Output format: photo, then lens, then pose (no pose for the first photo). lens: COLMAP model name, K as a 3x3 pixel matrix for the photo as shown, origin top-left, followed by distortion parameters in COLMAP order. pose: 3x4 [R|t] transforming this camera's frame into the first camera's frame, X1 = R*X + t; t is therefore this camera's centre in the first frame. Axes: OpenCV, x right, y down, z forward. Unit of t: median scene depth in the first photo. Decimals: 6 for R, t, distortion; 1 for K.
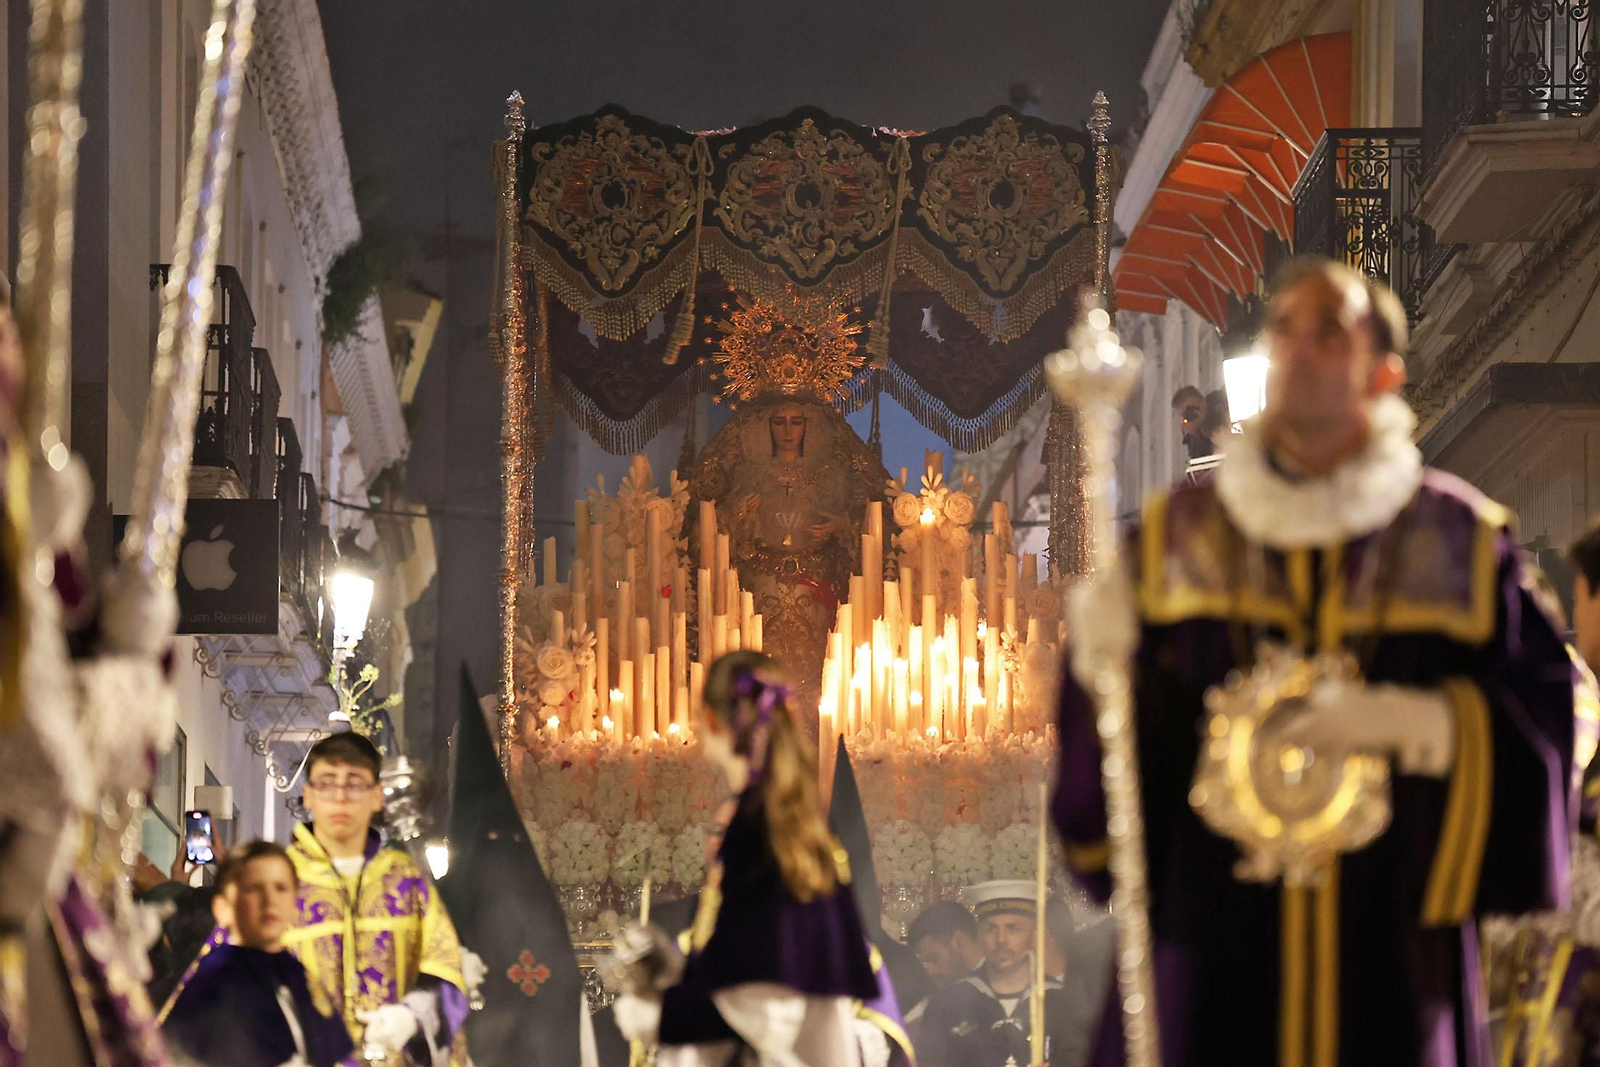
lens RADIAL K [[5049.7, 0, 800.2], [0, 5049.7, 656.7], [0, 0, 1]] dist [0.848955, -0.122880]
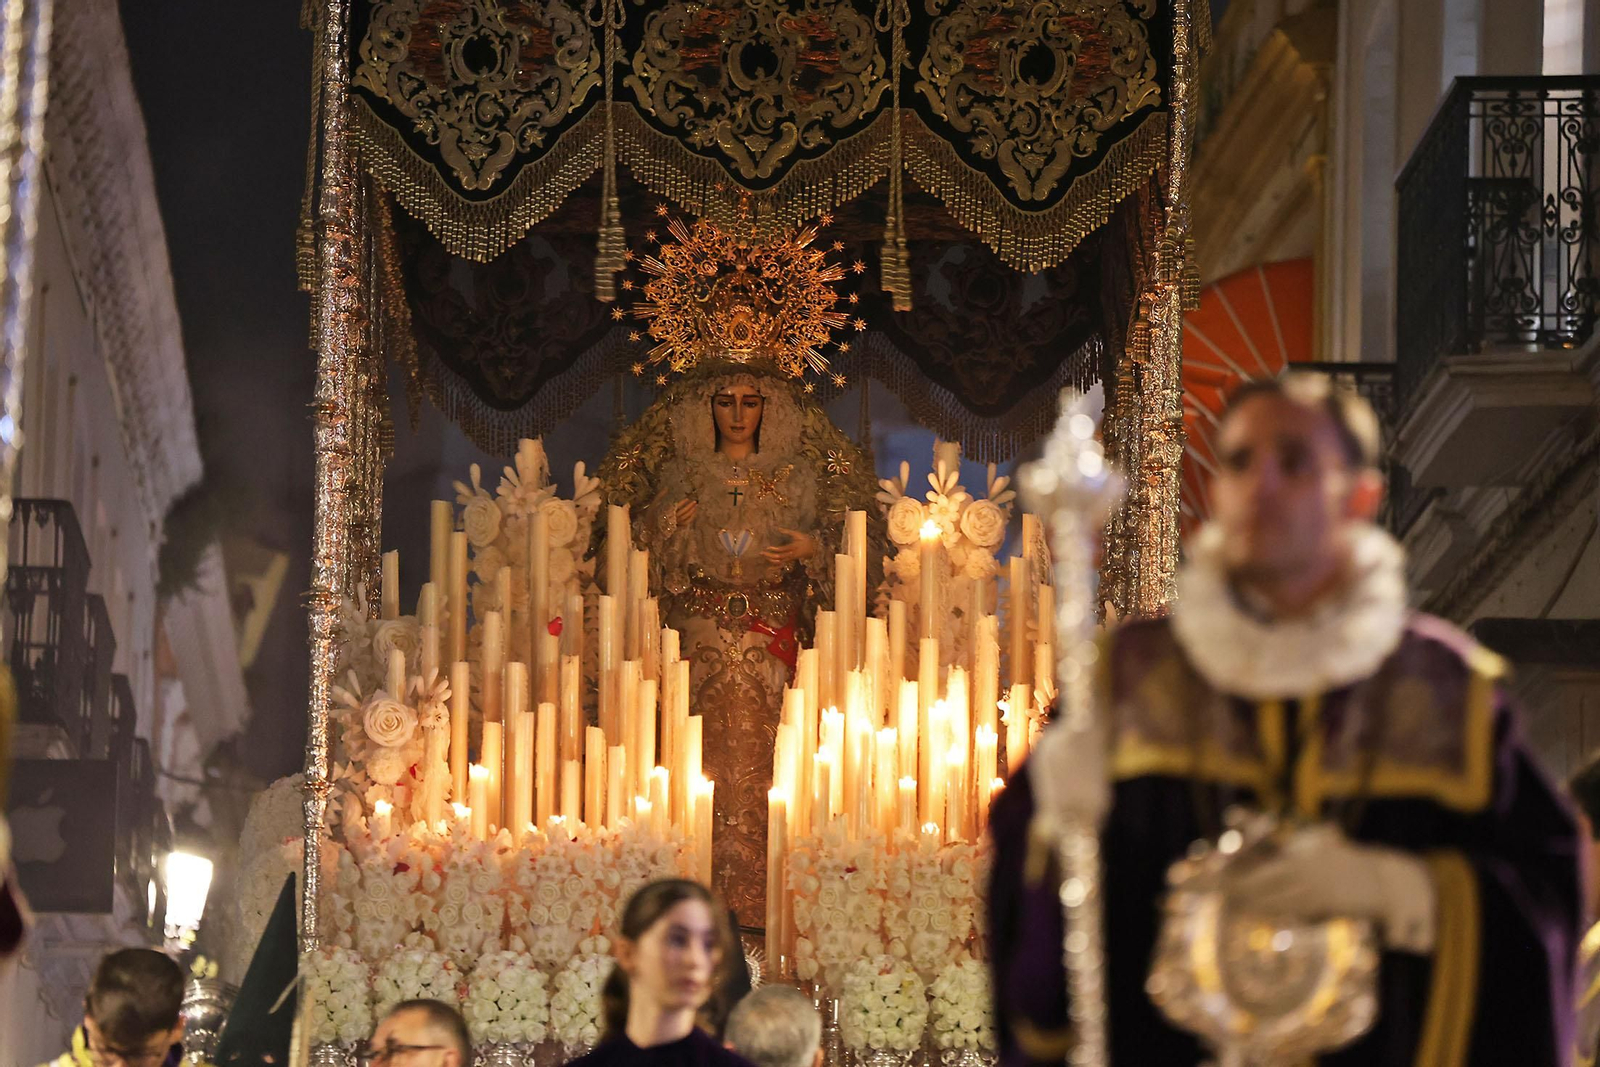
lens RADIAL K [[5917.5, 0, 797.0], [0, 5917.5, 596.6], [0, 0, 1]] dist [1.238591, -2.145156]
pose [[0.999866, 0.015878, -0.003874, 0.011033], [-0.015964, 0.999605, -0.023120, 0.001900], [0.003505, 0.023179, 0.999725, 0.179957]]
